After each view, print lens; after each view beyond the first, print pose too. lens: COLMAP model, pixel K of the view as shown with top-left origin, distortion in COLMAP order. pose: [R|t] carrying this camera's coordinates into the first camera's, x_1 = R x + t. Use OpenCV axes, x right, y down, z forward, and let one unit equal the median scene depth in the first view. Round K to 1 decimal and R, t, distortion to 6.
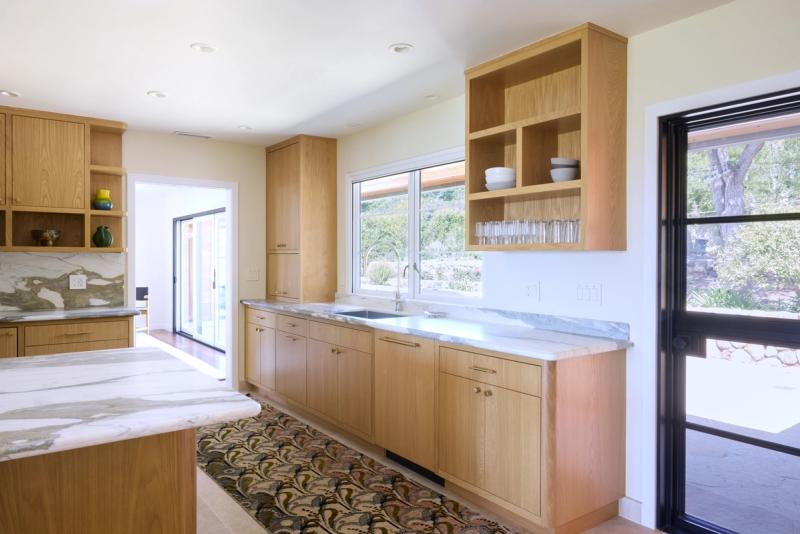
lens RADIAL K [[552.0, 0, 398.9], [0, 552.0, 262.0], [0, 0, 1]] dist [0.005399, -0.002763]
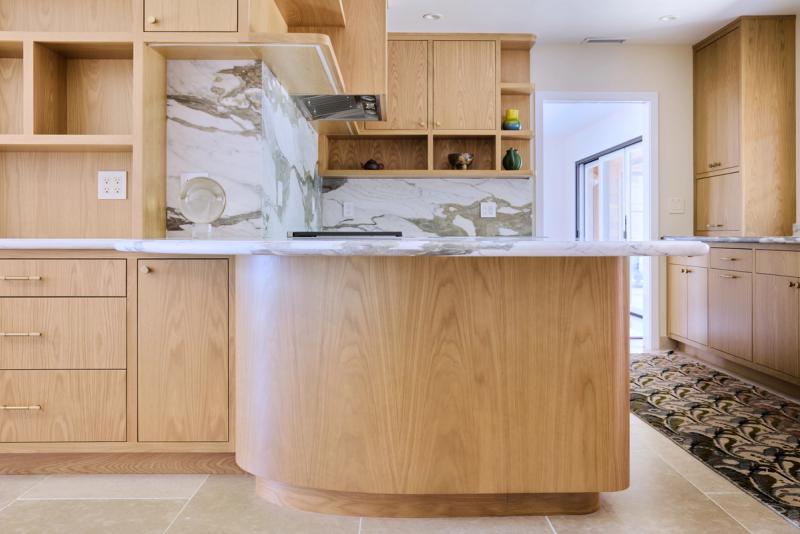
lens RADIAL K [[707.6, 0, 409.2], [0, 707.6, 230.7], [0, 0, 1]] dist [-0.042861, 0.064942]
pose [[0.820277, -0.004915, -0.571946, 0.001159], [-0.001818, 0.999936, -0.011200, 0.092304], [0.571964, 0.010227, 0.820215, -0.076511]]
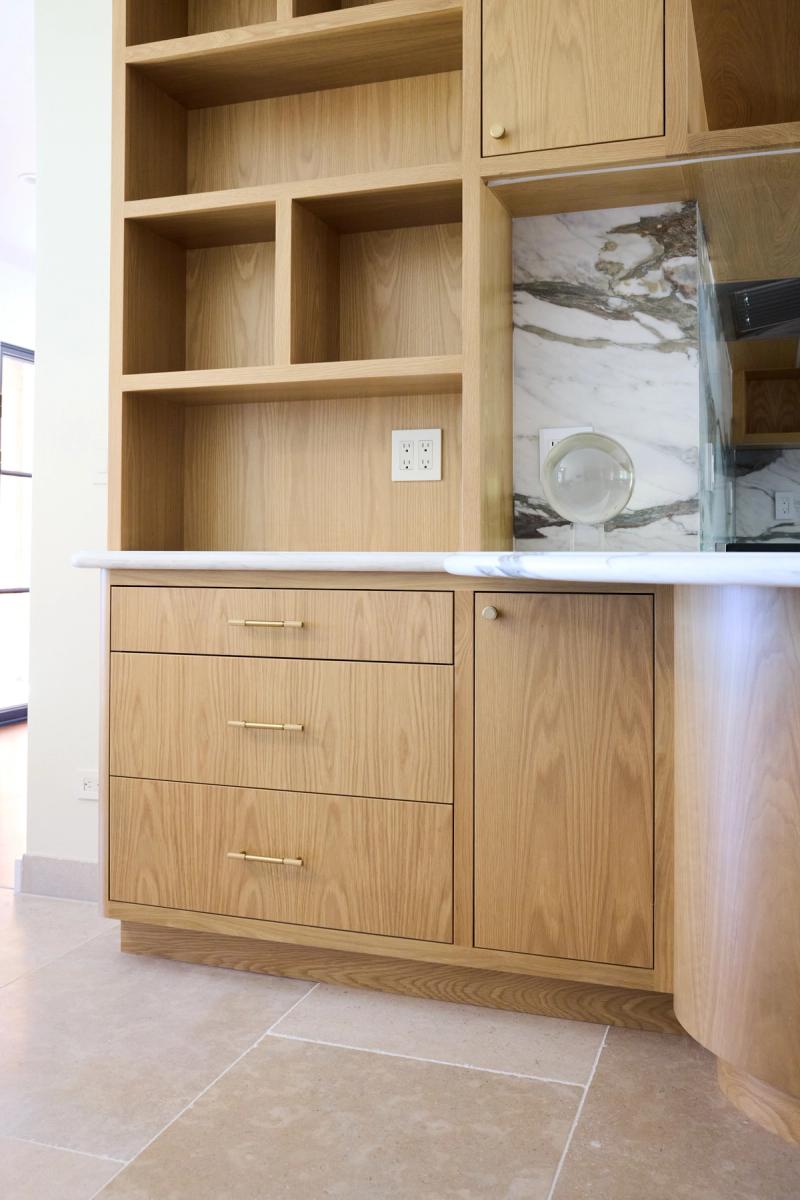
lens RADIAL K [[1082.2, 0, 398.3], [0, 1082.2, 526.1], [0, 0, 1]] dist [-0.047465, 0.048202]
pose [[0.569509, -0.022472, -0.821678, -0.162739], [-0.006718, 0.999466, -0.031991, 0.096799], [0.821958, 0.023739, 0.569054, -0.014106]]
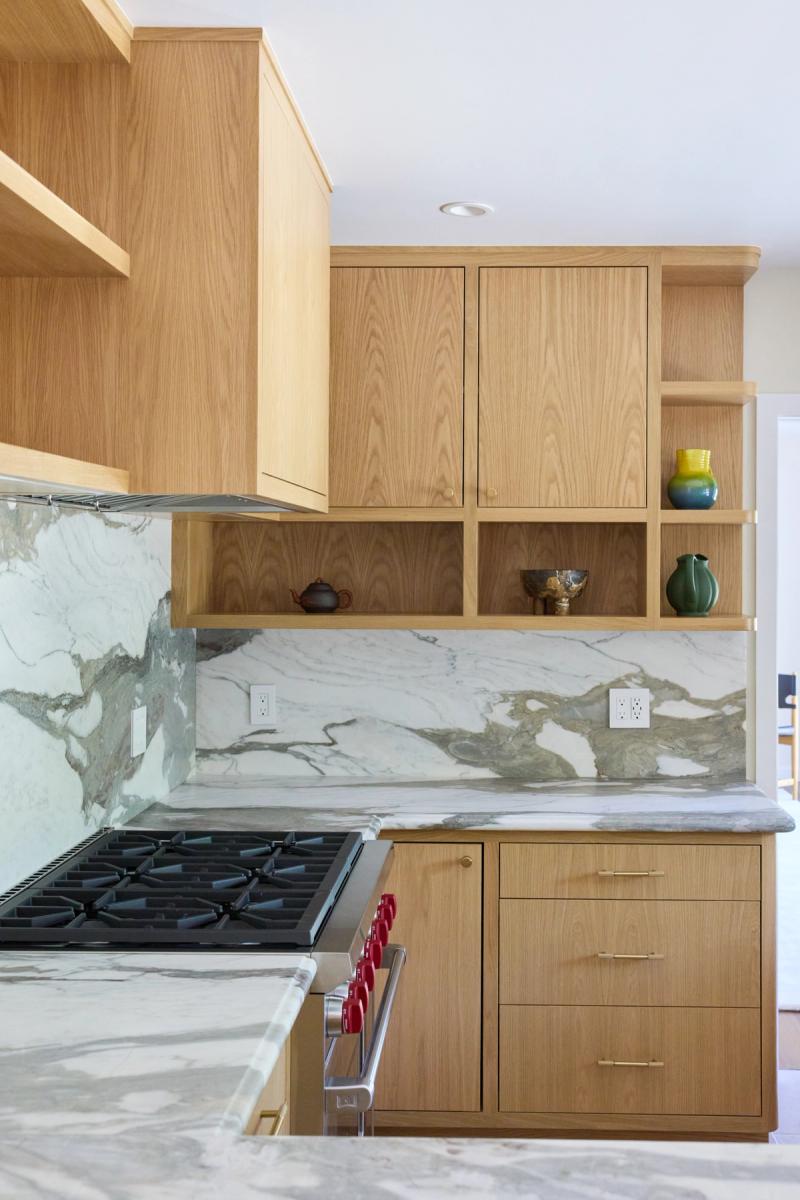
lens RADIAL K [[1342.0, 0, 479.3], [0, 1342.0, 558.6], [0, 0, 1]] dist [0.026827, 0.000000]
pose [[0.797313, 0.001077, -0.603565, -0.141185], [-0.007050, 0.999947, -0.007530, -0.058174], [0.603525, 0.010259, 0.797278, 0.261608]]
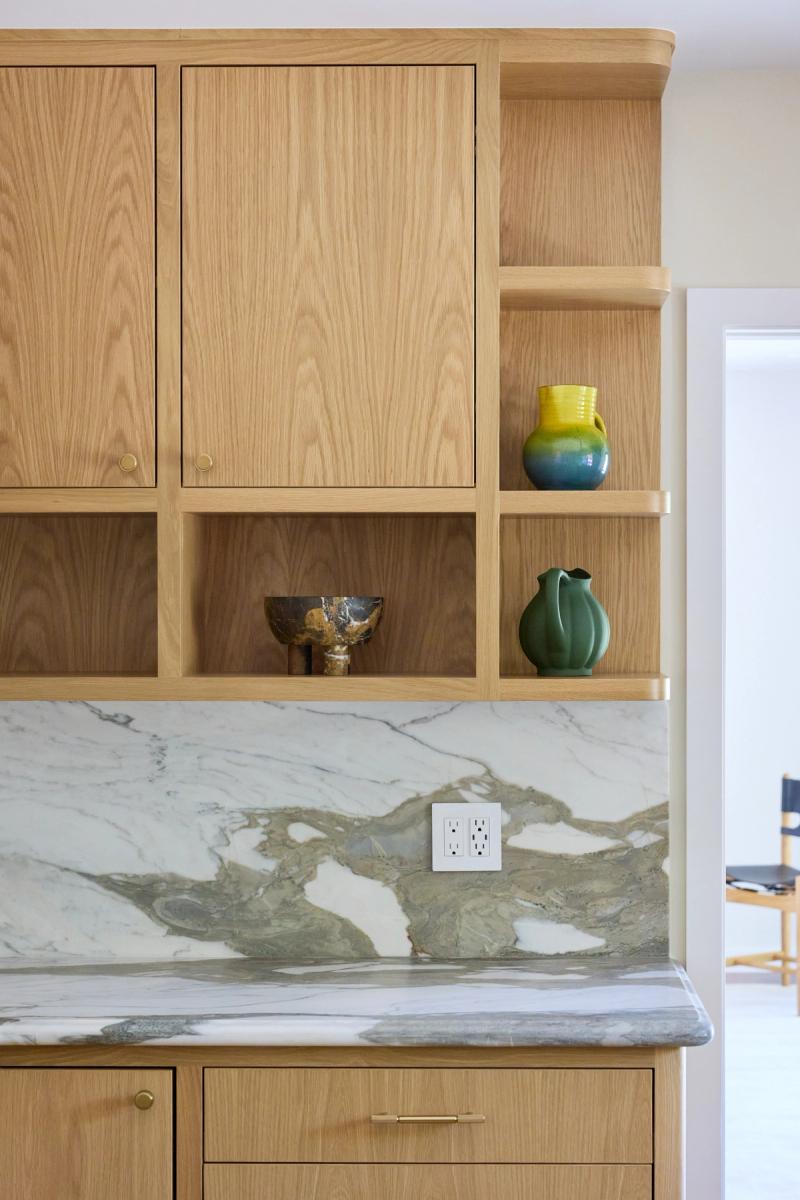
lens RADIAL K [[2355.8, 0, 458.5], [0, 2355.8, 655.1], [0, 0, 1]] dist [0.010337, 0.000000]
pose [[0.801063, 0.013242, -0.598434, -0.059670], [-0.003119, 0.999834, 0.017949, -0.051650], [0.598572, -0.012512, 0.800971, 0.313700]]
